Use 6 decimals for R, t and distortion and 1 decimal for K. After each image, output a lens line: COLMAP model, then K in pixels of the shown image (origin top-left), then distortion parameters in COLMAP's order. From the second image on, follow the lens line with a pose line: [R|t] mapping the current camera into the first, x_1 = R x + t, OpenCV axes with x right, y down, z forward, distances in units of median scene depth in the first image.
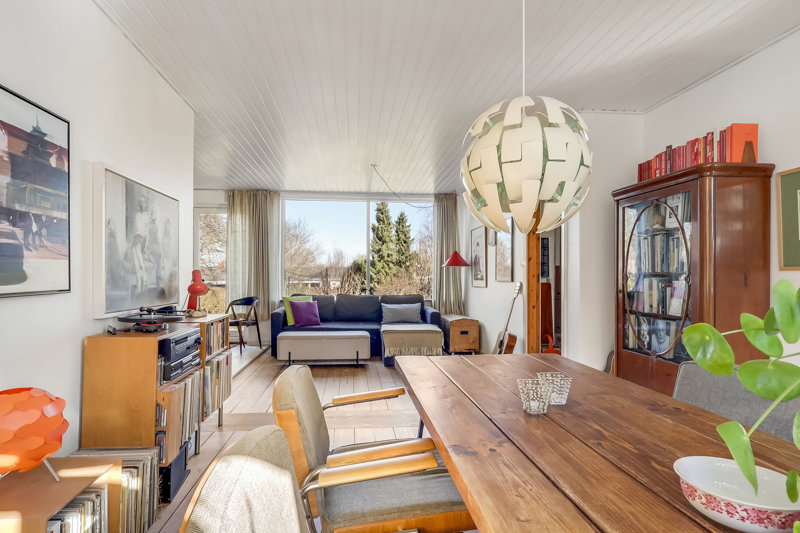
lens RADIAL K [[430.6, 0, 394.7], [0, 430.6, 275.1], [0, 0, 1]] dist [0.002348, 0.001116]
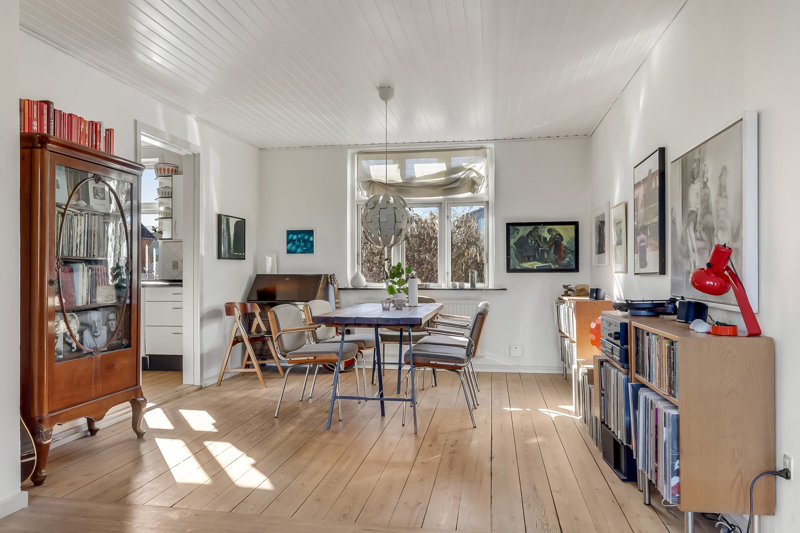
lens RADIAL K [[569.7, 0, 400.0], [0, 569.7, 266.5], [0, 0, 1]] dist [0.000035, -0.000054]
pose [[-0.966275, 0.002250, 0.257501, -0.123144], [-0.000872, 0.999928, -0.012009, 0.010728], [-0.257510, -0.011829, -0.966203, 0.832496]]
